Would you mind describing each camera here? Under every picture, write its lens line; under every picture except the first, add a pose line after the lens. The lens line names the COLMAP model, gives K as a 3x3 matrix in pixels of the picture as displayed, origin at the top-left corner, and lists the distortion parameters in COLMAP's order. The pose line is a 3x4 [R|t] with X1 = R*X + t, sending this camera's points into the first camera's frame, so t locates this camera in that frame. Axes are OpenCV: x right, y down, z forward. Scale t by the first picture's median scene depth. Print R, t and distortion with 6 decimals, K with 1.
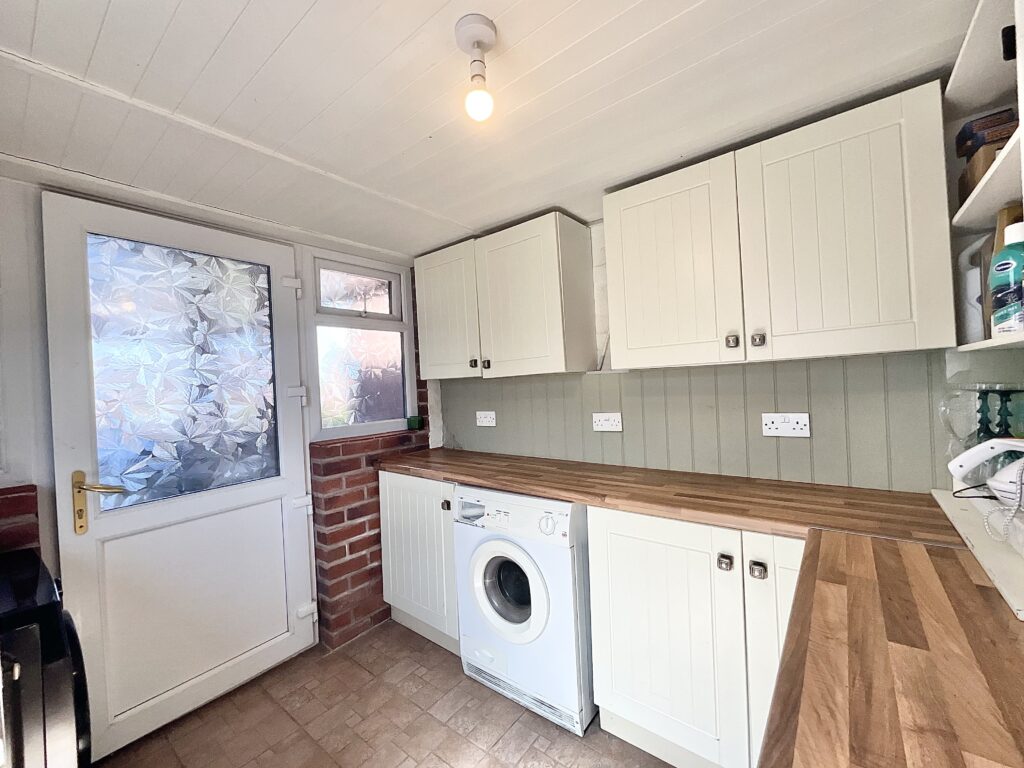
lens RADIAL K [[418.2, 0, 513.9], [0, 418.2, 385.3], [0, 0, 1]] dist [0.000051, 0.000200]
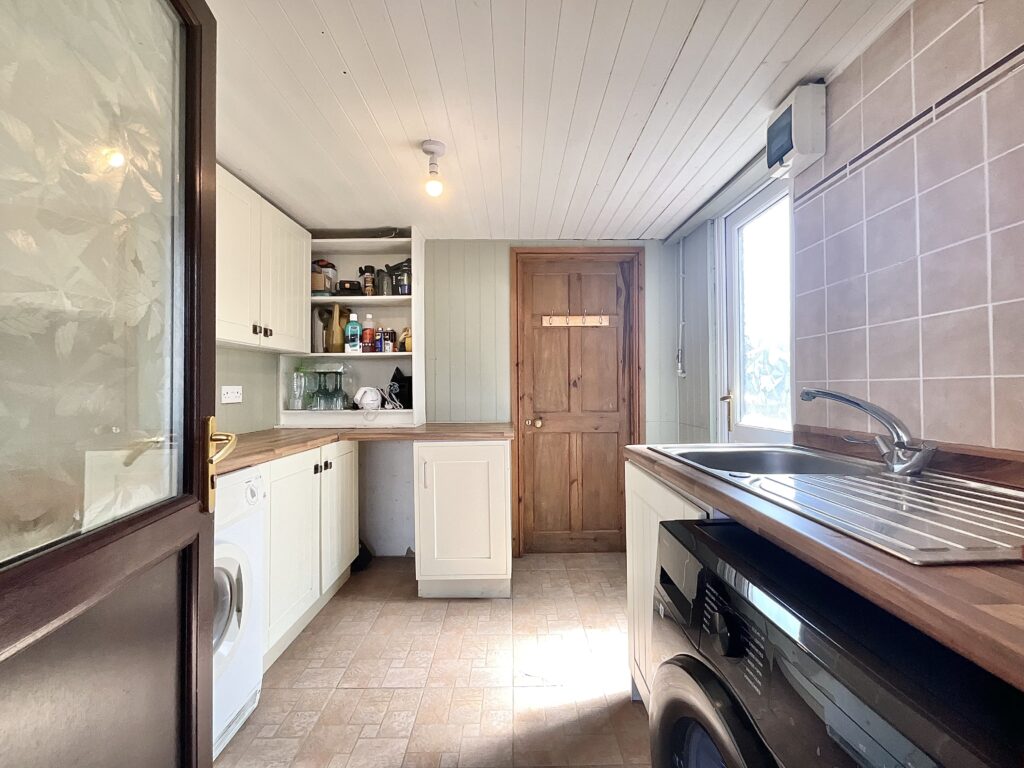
lens RADIAL K [[418.2, 0, 513.9], [0, 418.2, 385.3], [0, 0, 1]] dist [0.000051, 0.000200]
pose [[-0.623388, 0.054534, 0.780009, -1.118806], [0.036407, 0.998507, -0.040713, 0.171414], [-0.781065, 0.003018, -0.624443, 1.254933]]
